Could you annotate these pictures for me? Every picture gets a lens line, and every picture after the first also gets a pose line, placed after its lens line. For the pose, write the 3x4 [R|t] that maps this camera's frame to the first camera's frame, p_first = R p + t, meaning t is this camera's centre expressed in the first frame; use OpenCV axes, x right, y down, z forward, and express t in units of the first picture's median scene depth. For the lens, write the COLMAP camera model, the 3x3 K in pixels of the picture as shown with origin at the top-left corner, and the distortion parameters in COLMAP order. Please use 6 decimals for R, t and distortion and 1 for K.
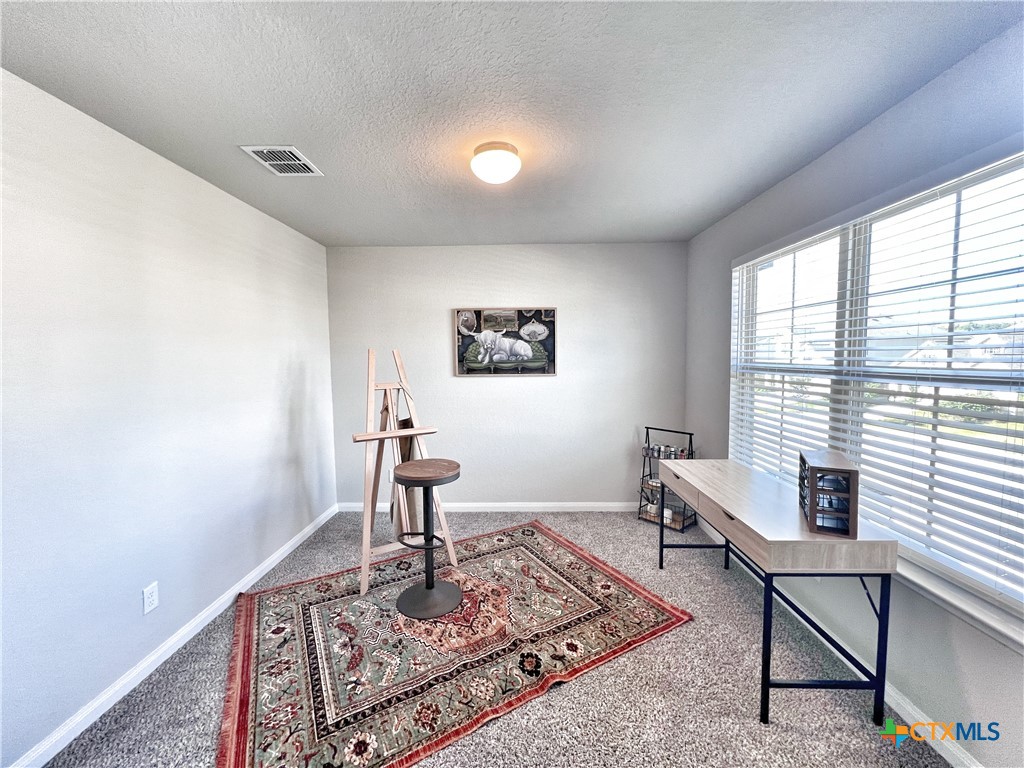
lens RADIAL K [[409.9, 0, 510.5], [0, 409.9, 383.6], [0, 0, 1]] dist [-0.000064, 0.000142]
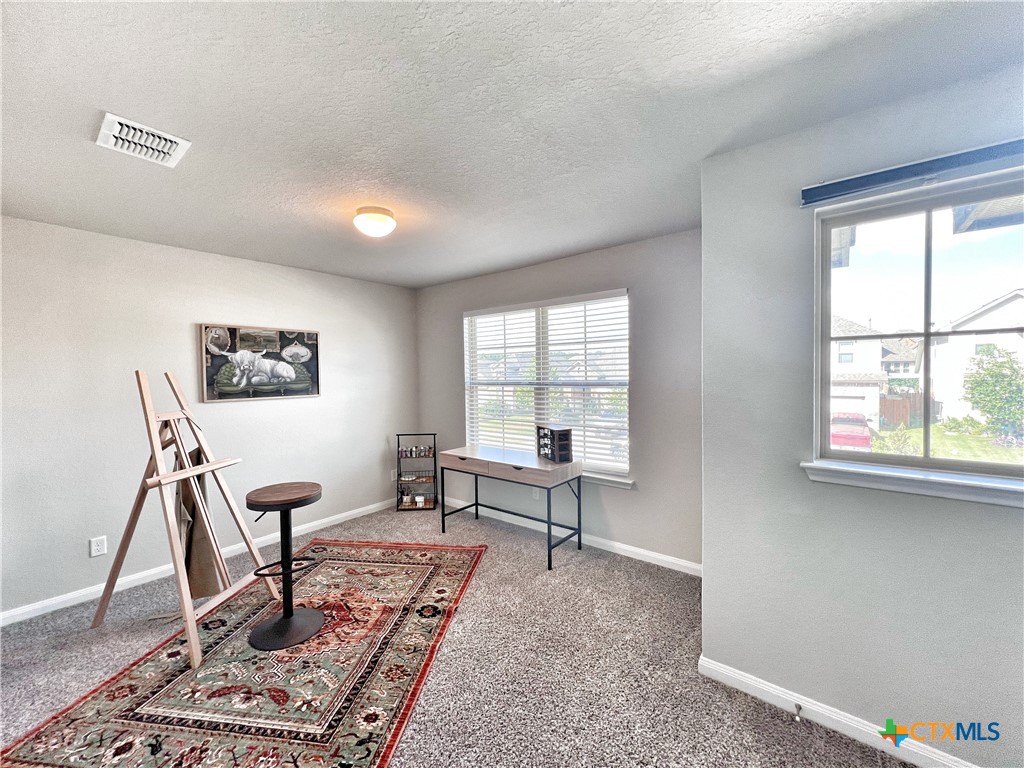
lens RADIAL K [[409.9, 0, 510.5], [0, 409.9, 383.6], [0, 0, 1]] dist [-0.000064, 0.000142]
pose [[0.616209, -0.022483, 0.787262, -0.448903], [0.062705, 0.997820, -0.020584, 0.000798], [-0.785083, 0.062049, 0.616275, -0.031894]]
